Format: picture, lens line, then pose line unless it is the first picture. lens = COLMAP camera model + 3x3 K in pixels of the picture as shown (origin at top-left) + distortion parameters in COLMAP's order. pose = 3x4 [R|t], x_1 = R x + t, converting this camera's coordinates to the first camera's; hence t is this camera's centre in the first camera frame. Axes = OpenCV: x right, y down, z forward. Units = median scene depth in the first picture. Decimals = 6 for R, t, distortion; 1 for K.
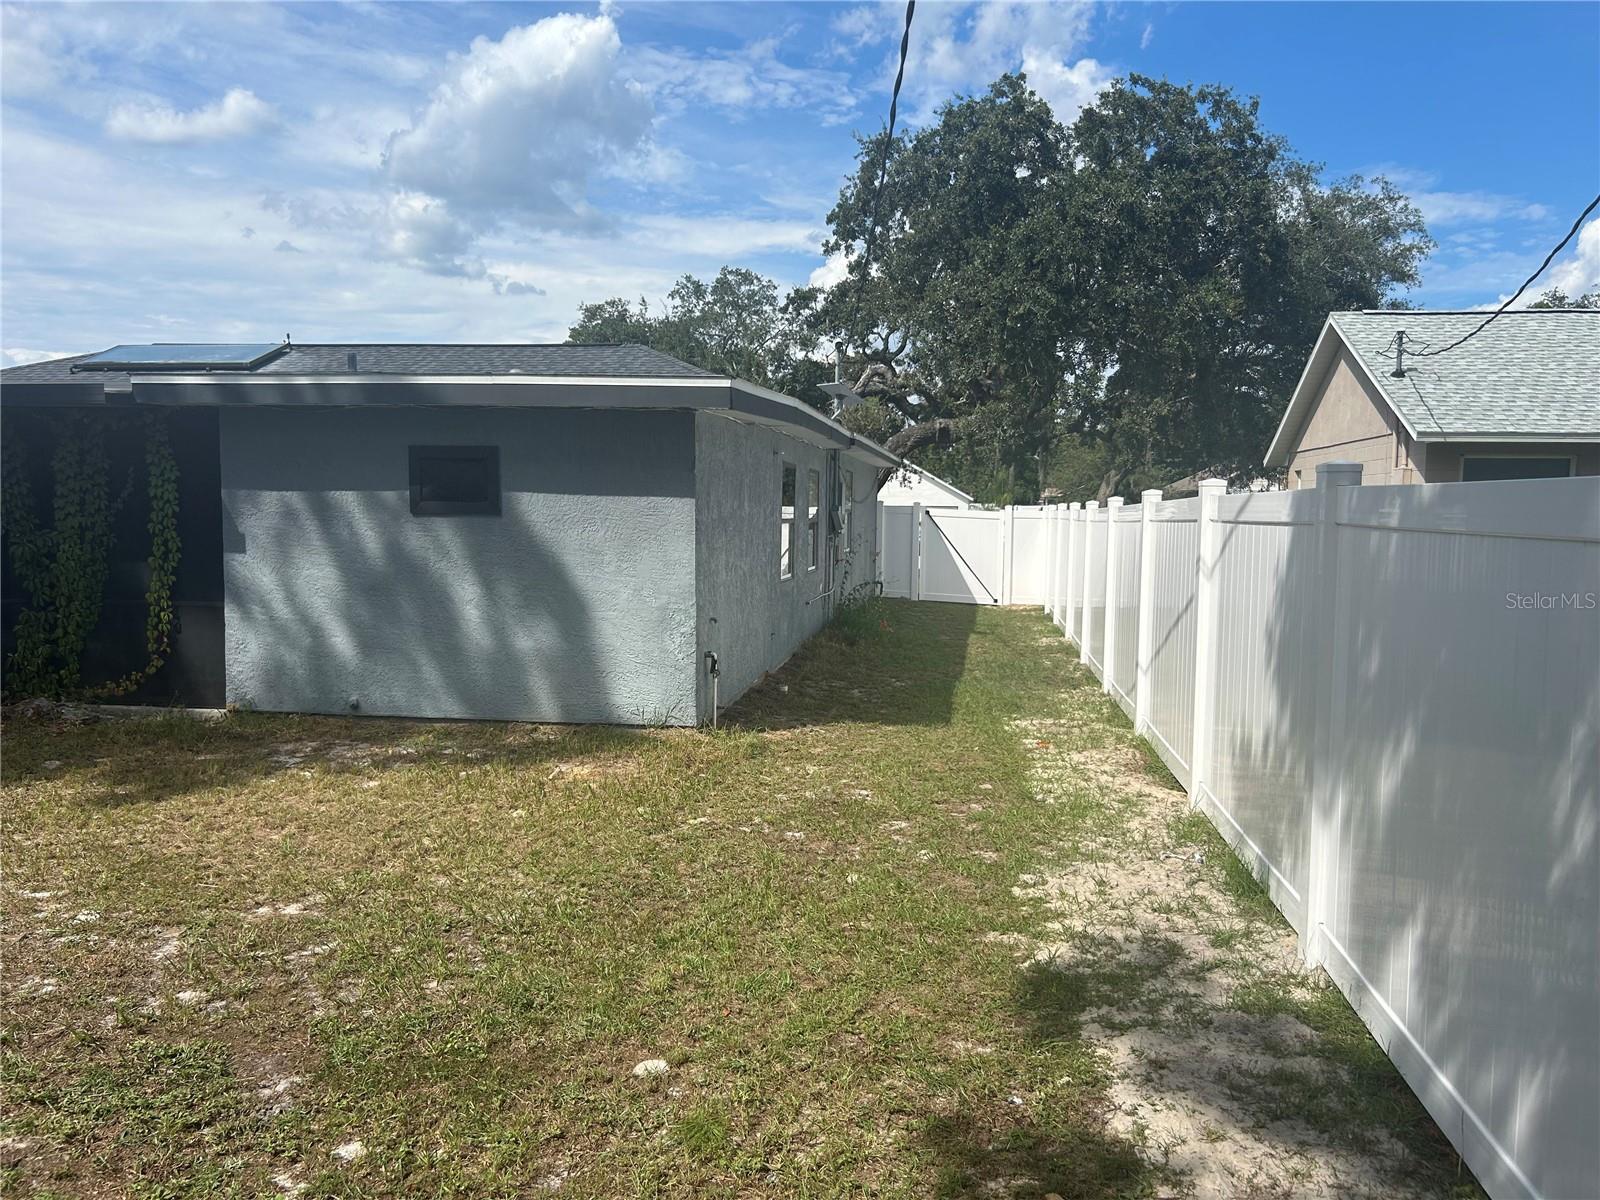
lens RADIAL K [[1204.0, 0, 805.4], [0, 1204.0, 609.0], [0, 0, 1]] dist [0.046628, -0.050819]
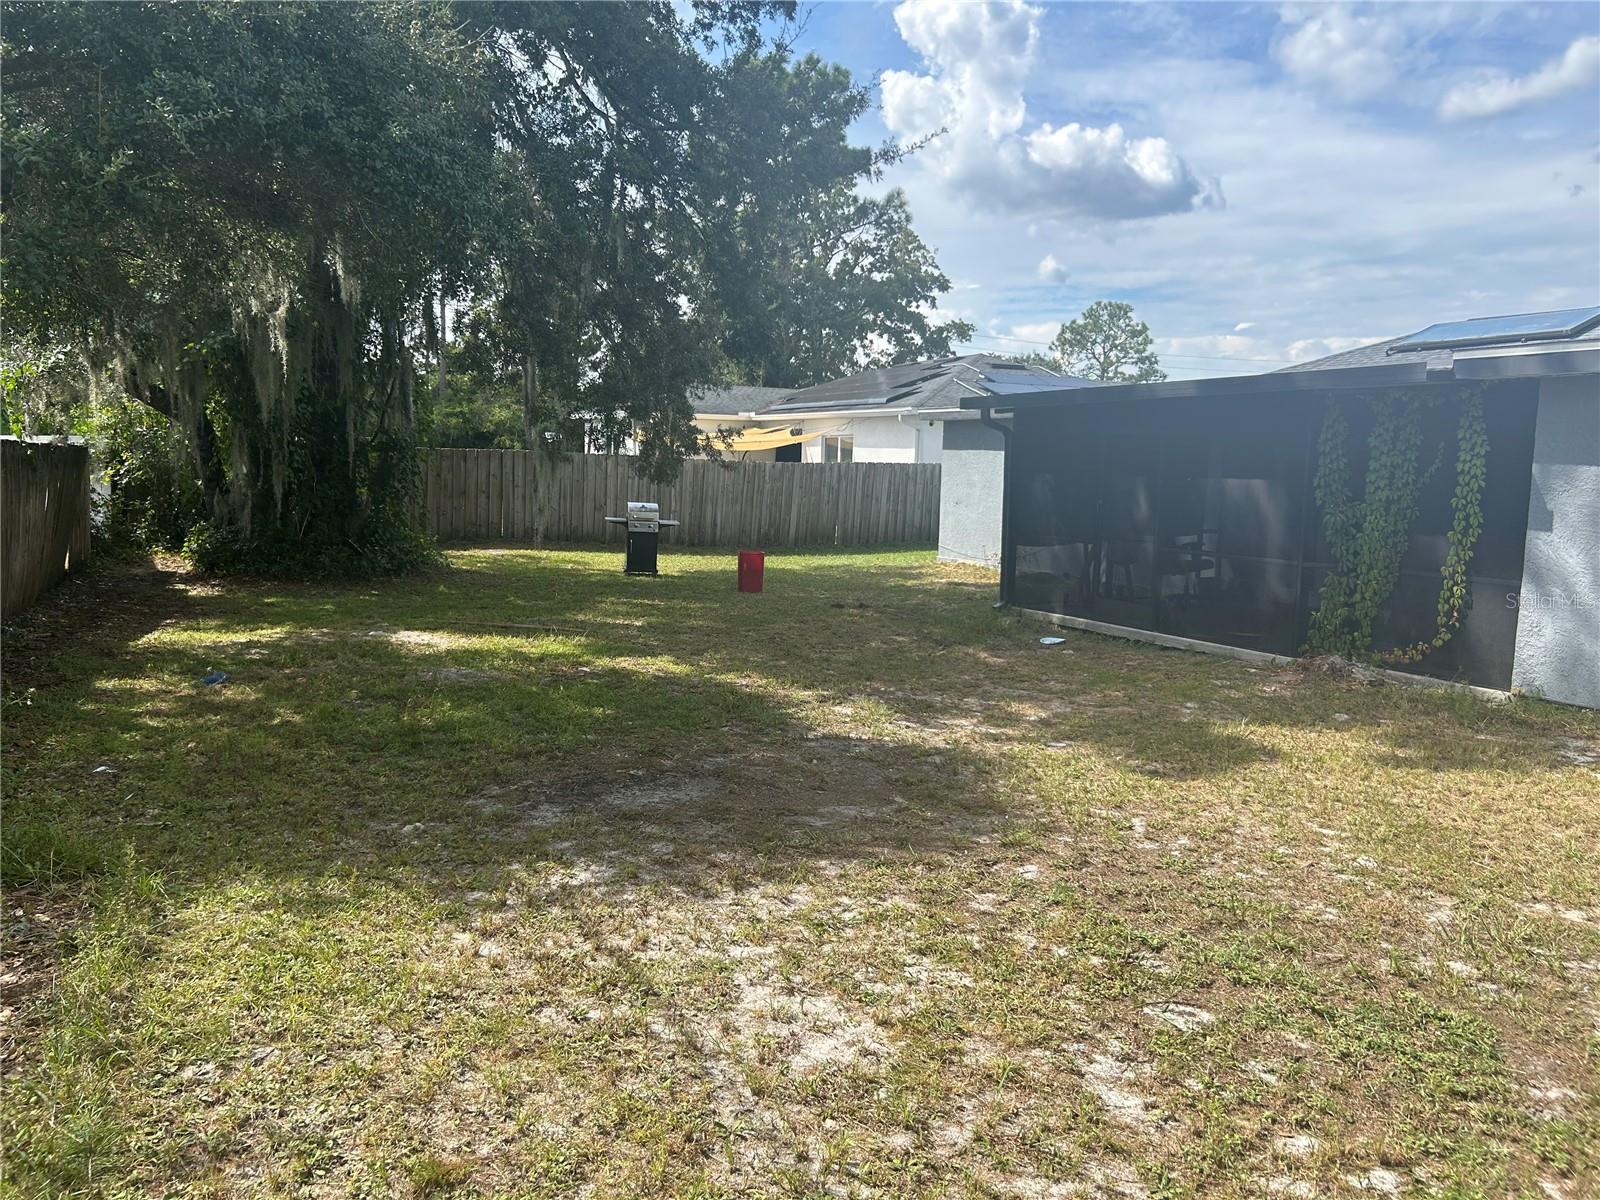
lens RADIAL K [[1204.0, 0, 798.4], [0, 1204.0, 598.3], [0, 0, 1]] dist [0.046628, -0.050819]
pose [[0.566093, 0.093049, -0.819073, -0.013518], [-0.085888, 0.994859, 0.053659, 0.005063], [0.819855, 0.039972, 0.571174, -0.019760]]
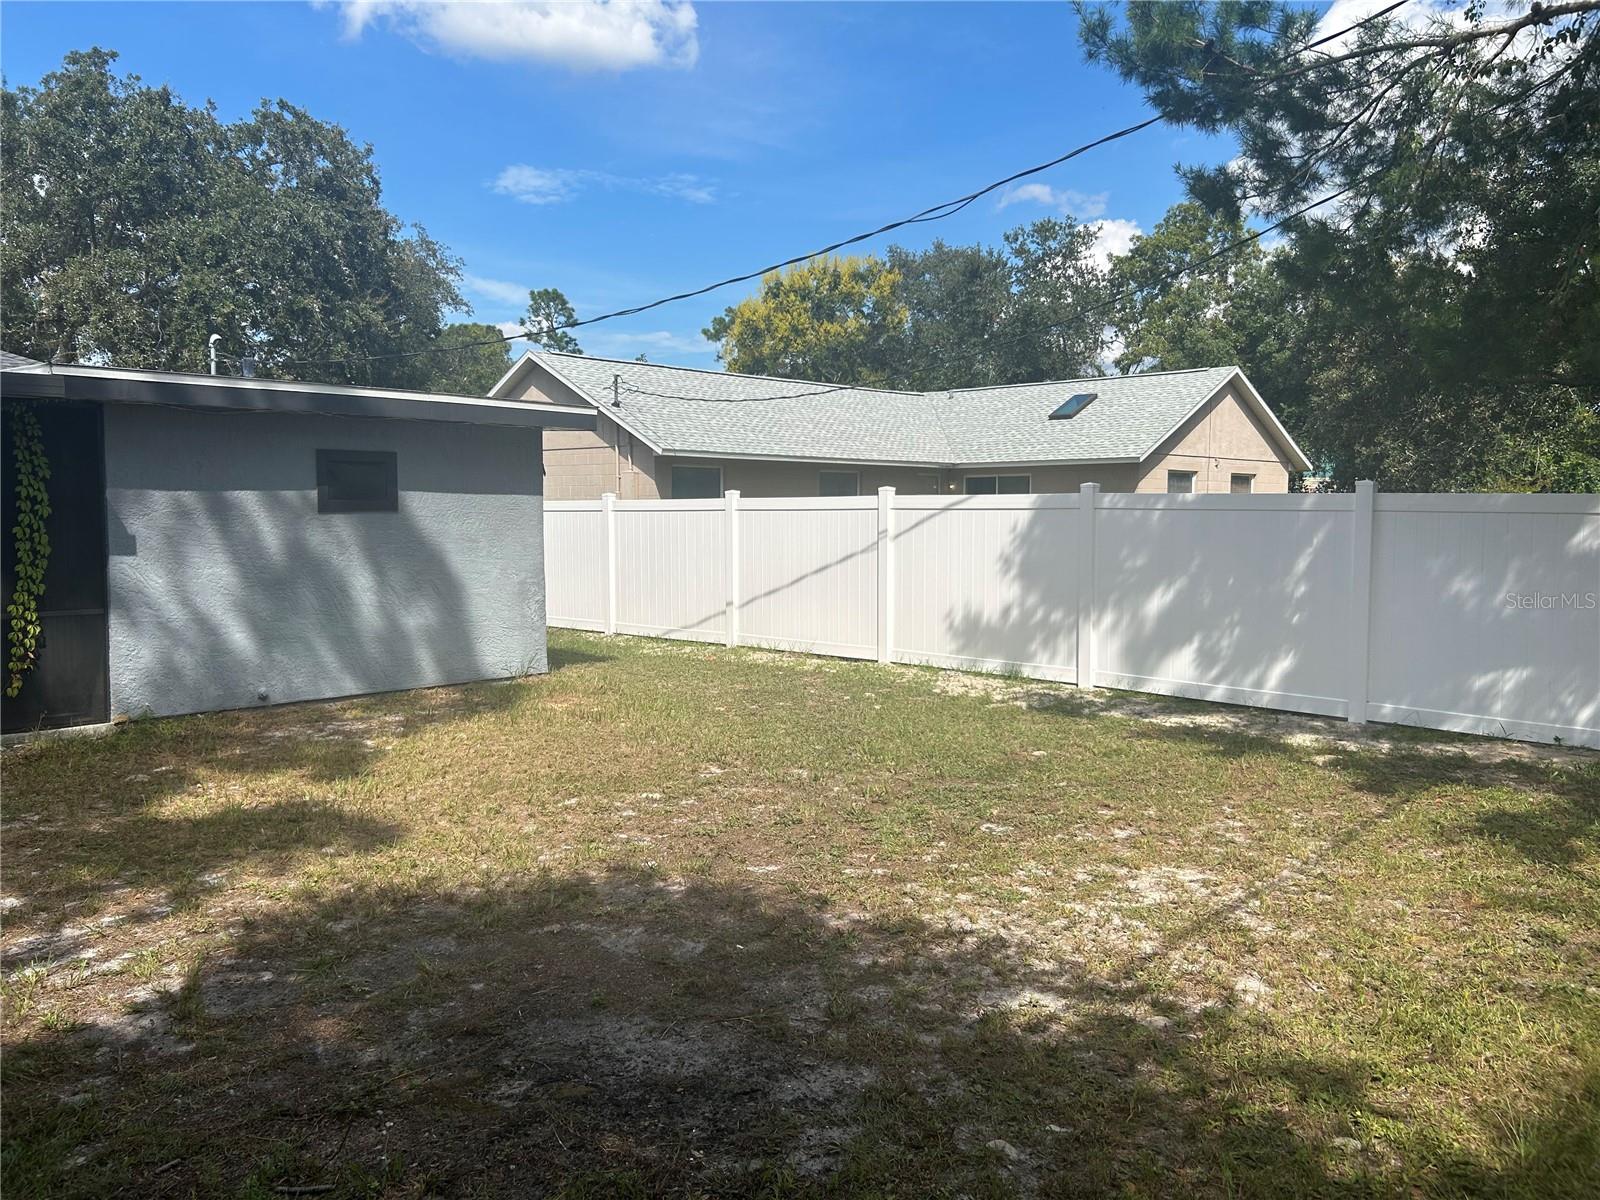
lens RADIAL K [[1204.0, 0, 789.0], [0, 1204.0, 596.9], [0, 0, 1]] dist [0.046628, -0.050819]
pose [[0.600712, -0.071548, 0.796257, -0.942607], [0.073019, 0.996735, 0.034475, -0.008890], [-0.796124, 0.037432, 0.603975, 0.007782]]
